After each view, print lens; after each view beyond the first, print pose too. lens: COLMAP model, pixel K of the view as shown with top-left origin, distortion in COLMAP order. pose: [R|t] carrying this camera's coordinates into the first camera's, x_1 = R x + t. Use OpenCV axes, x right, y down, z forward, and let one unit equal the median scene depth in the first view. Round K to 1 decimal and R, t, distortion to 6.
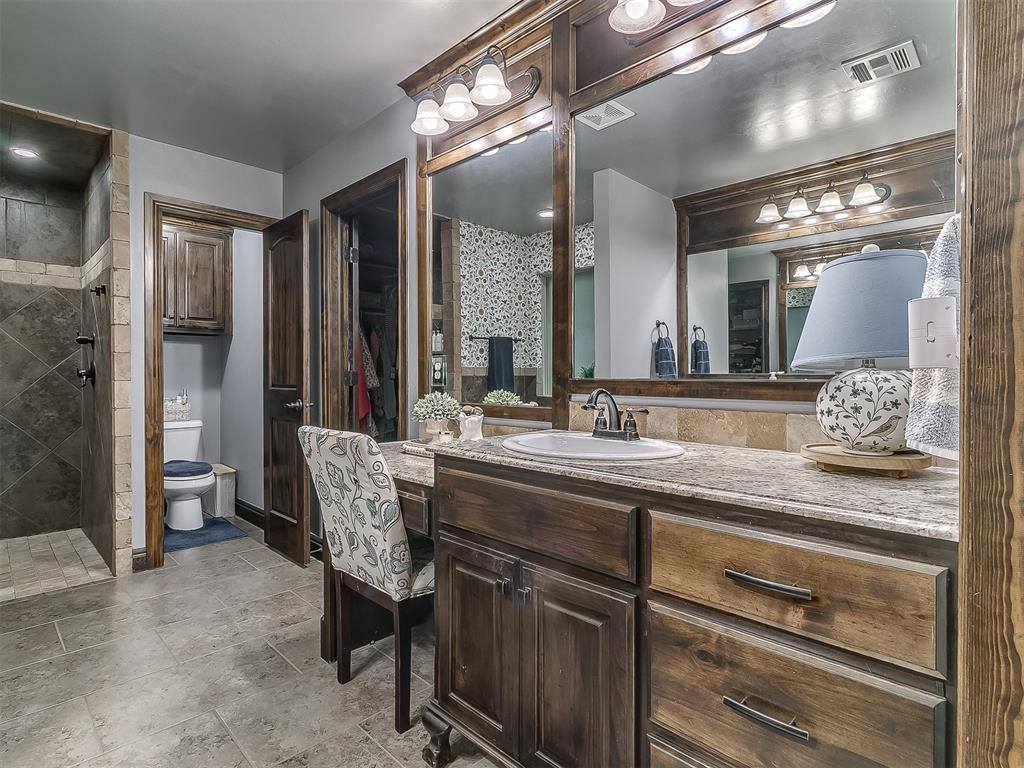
lens RADIAL K [[537.7, 0, 509.8], [0, 537.7, 377.8], [0, 0, 1]] dist [-0.001291, -0.000010]
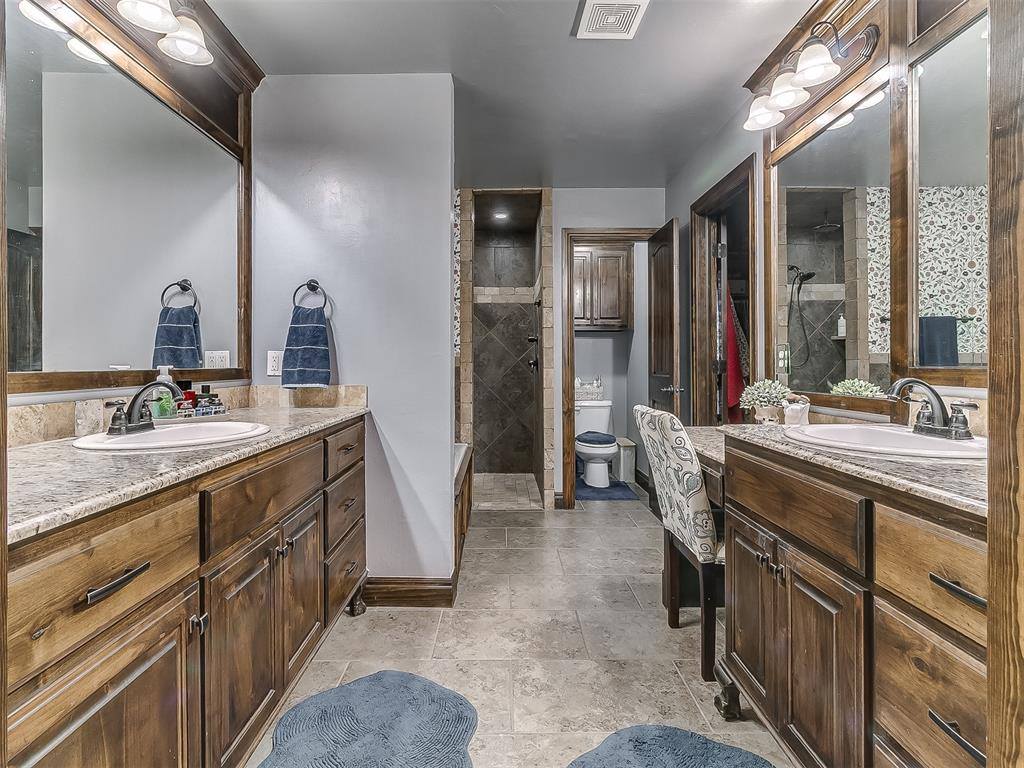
lens RADIAL K [[531.1, 0, 510.9], [0, 531.1, 364.2], [0, 0, 1]] dist [-0.000168, -0.000053]
pose [[0.719578, -0.002773, -0.694406, 0.228584], [0.000304, 0.999993, -0.003678, 0.000261], [0.694412, 0.002435, 0.719574, -0.072186]]
